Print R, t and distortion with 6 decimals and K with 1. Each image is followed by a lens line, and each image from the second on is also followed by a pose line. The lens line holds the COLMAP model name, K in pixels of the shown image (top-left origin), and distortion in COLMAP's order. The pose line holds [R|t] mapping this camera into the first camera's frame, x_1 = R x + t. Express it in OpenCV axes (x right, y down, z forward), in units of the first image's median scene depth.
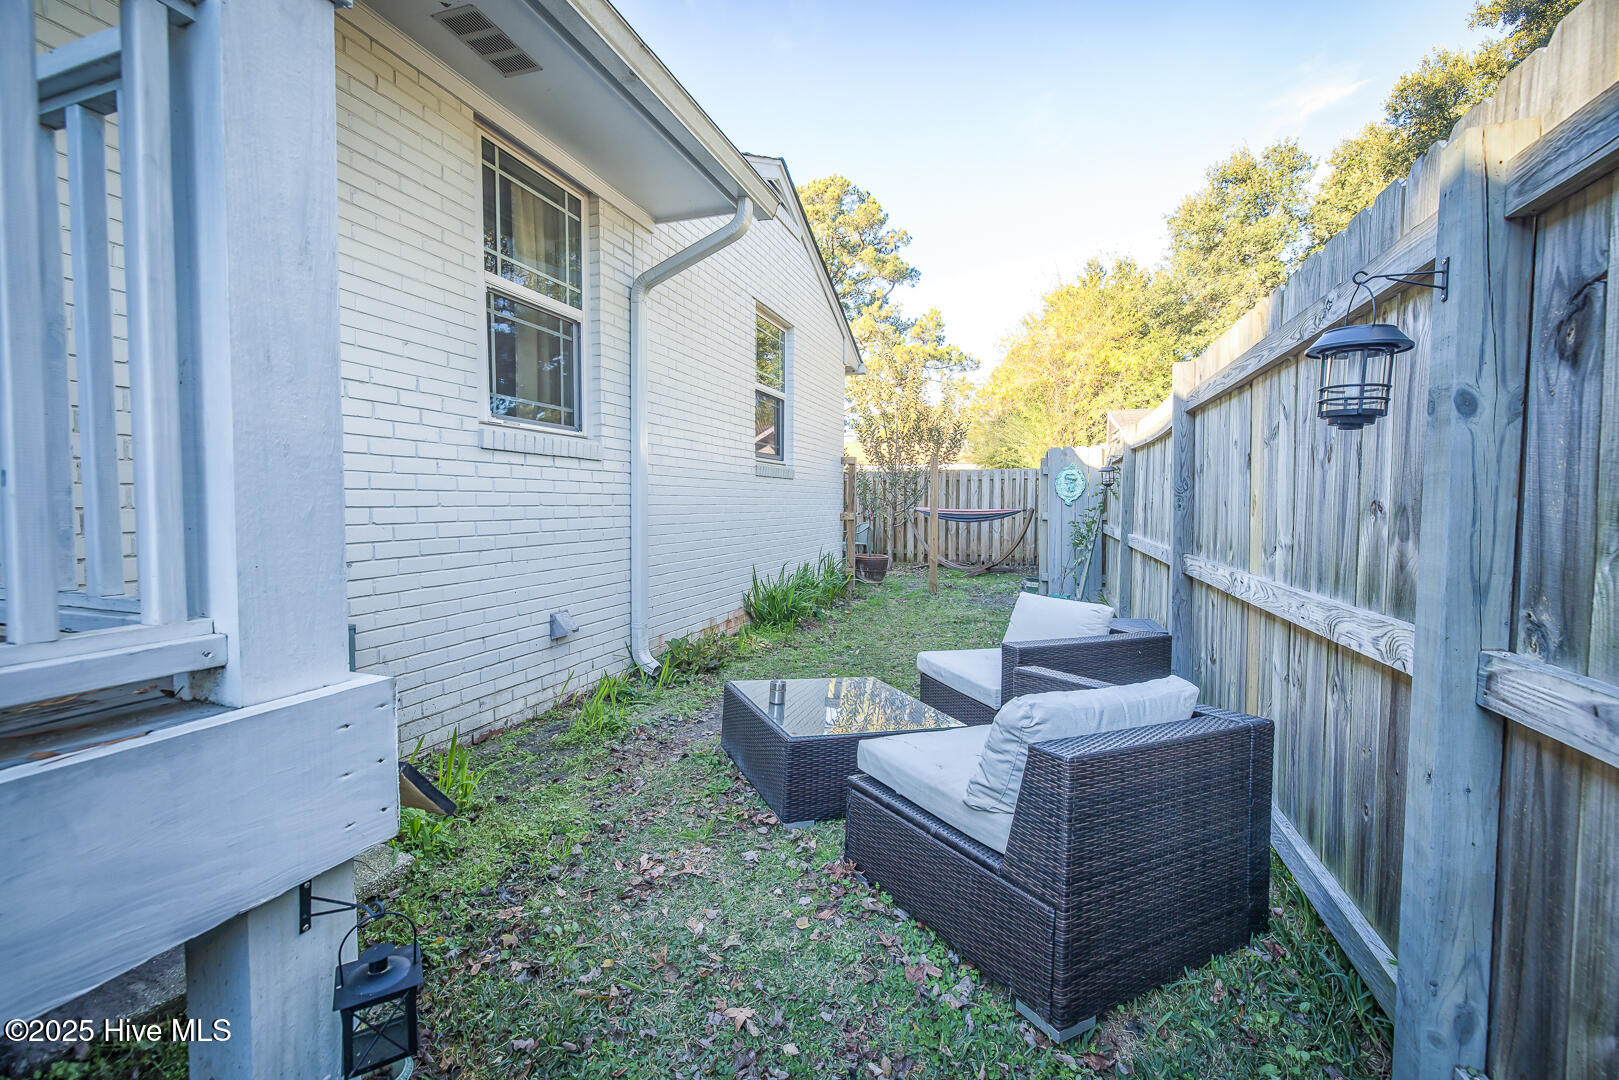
lens RADIAL K [[670.3, 0, 811.5], [0, 670.3, 535.3], [0, 0, 1]] dist [-0.012834, -0.000064]
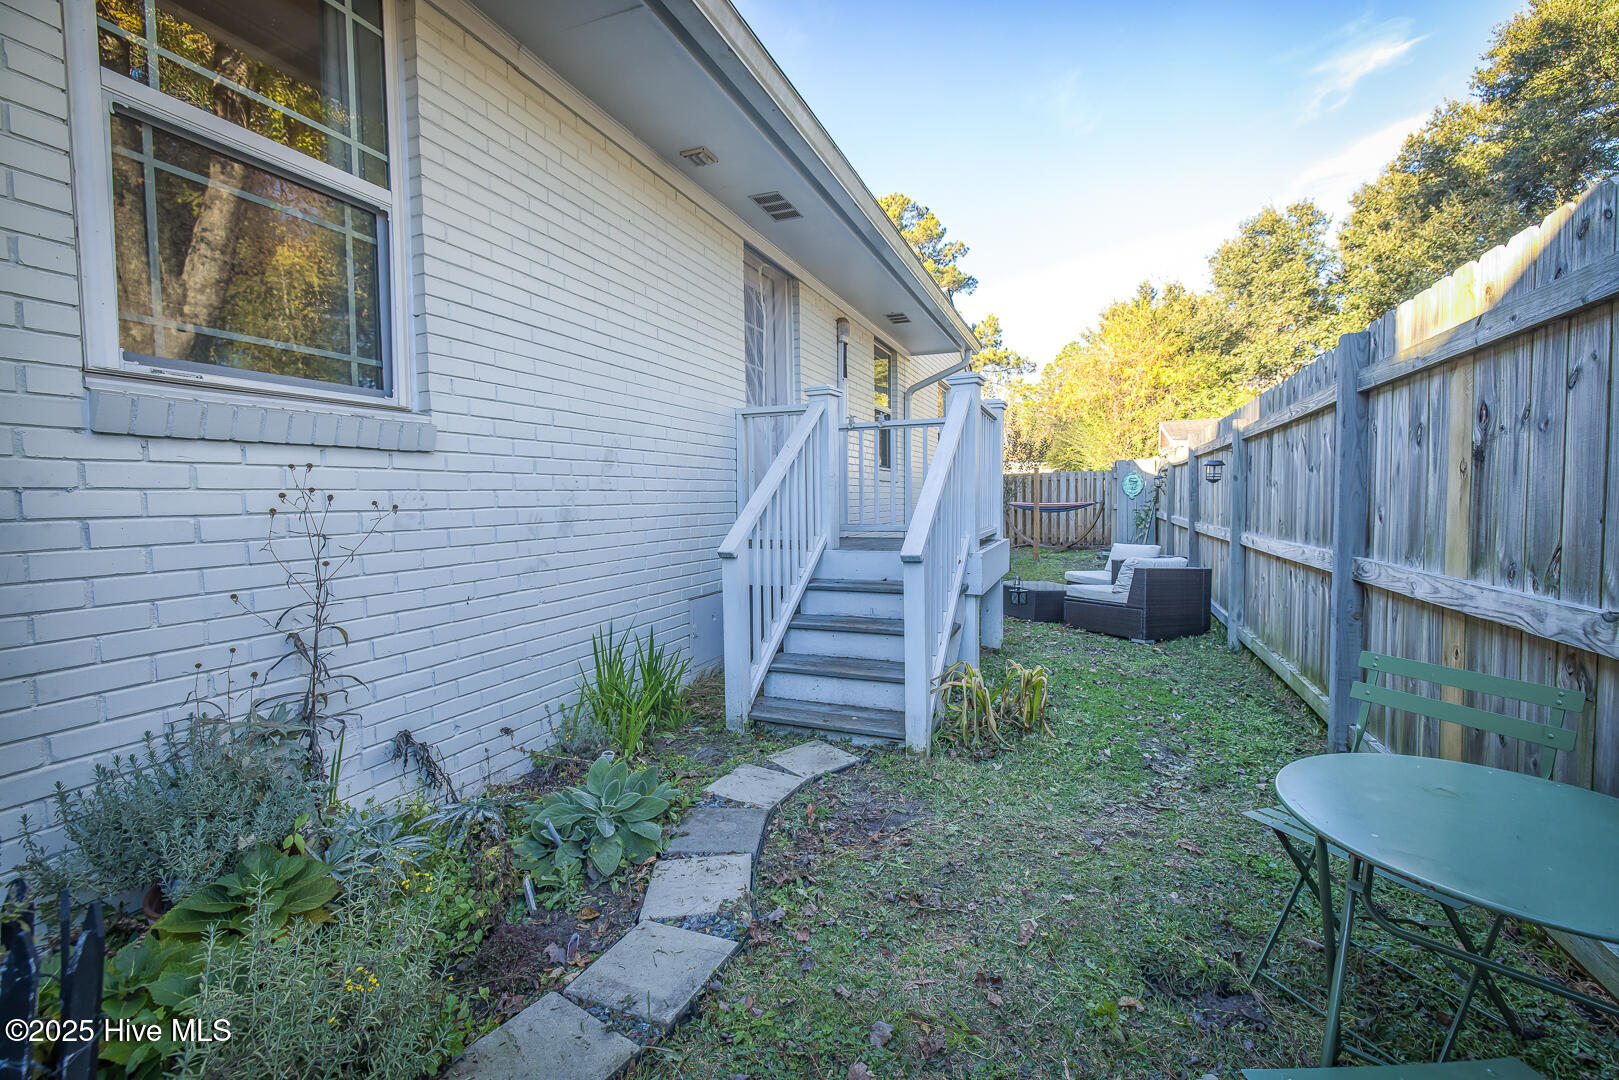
lens RADIAL K [[670.3, 0, 811.8], [0, 670.3, 533.0], [0, 0, 1]] dist [-0.012834, -0.000064]
pose [[0.997556, -0.015316, -0.068170, -0.128777], [0.015369, 0.999882, 0.000248, 0.010961], [0.068158, -0.001295, 0.997674, -0.301955]]
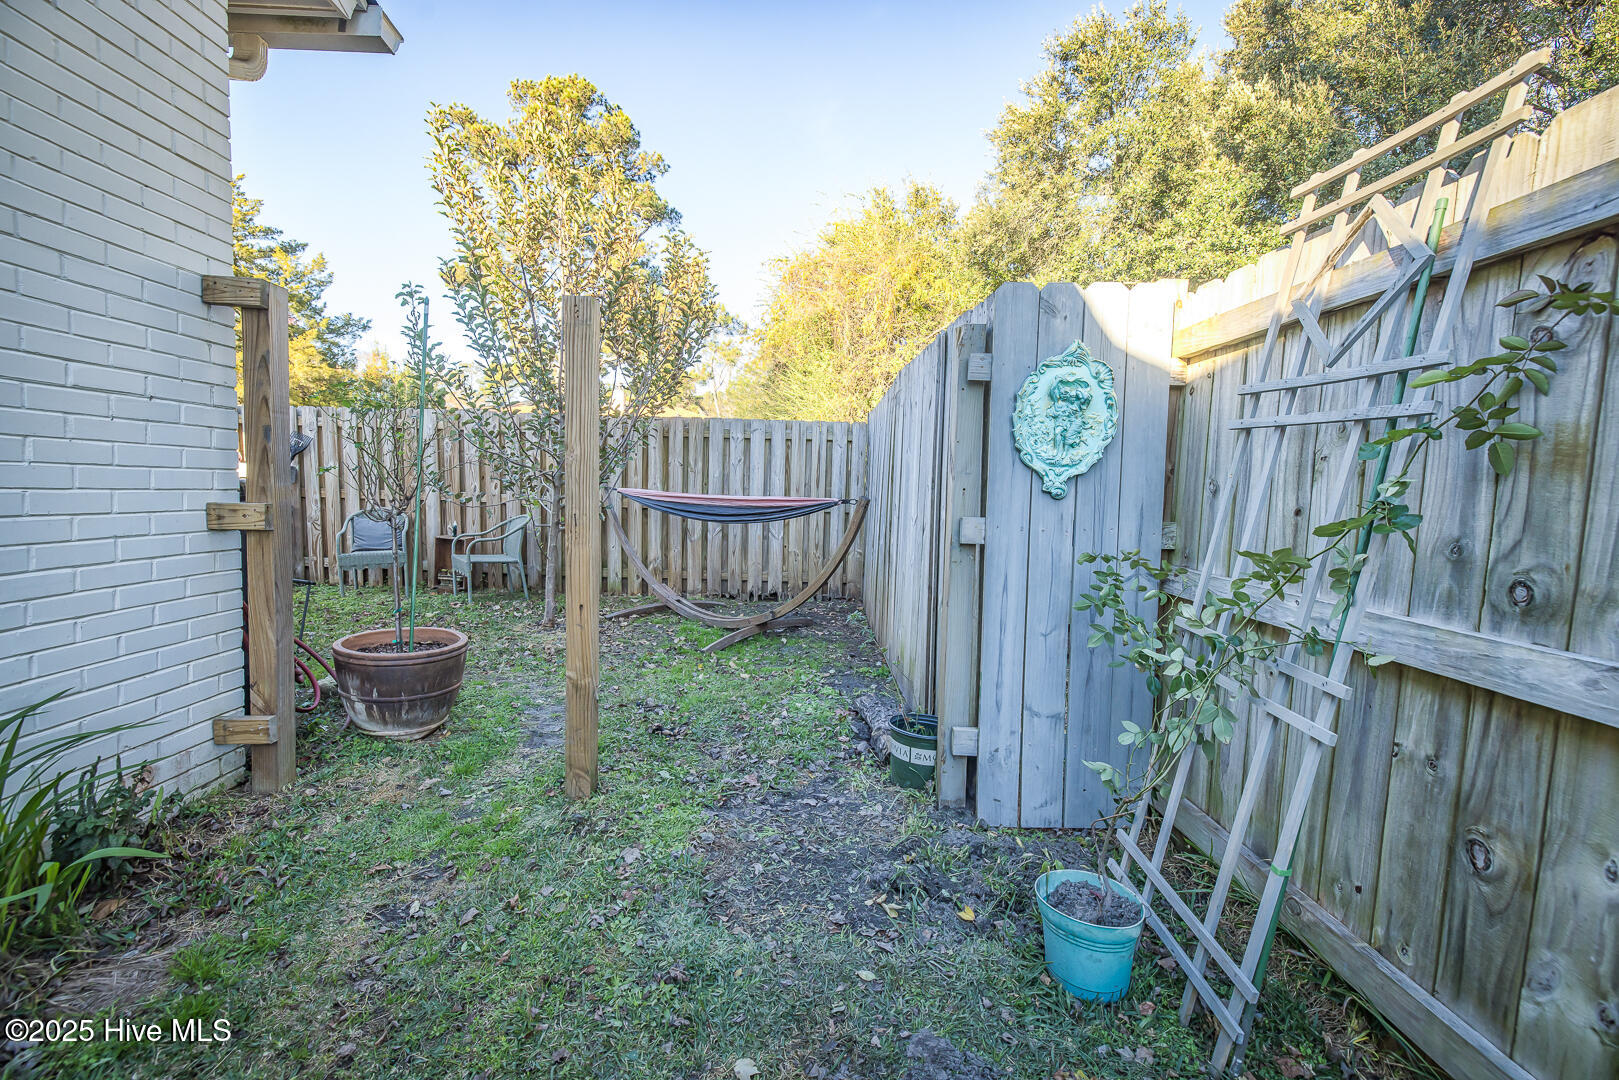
lens RADIAL K [[670.3, 0, 813.7], [0, 670.3, 547.3], [0, 0, 1]] dist [-0.012834, -0.000064]
pose [[0.940512, -0.004058, 0.339736, 0.114344], [-0.011302, 0.999002, 0.043221, -0.019994], [-0.339572, -0.044490, 0.939527, 0.454193]]
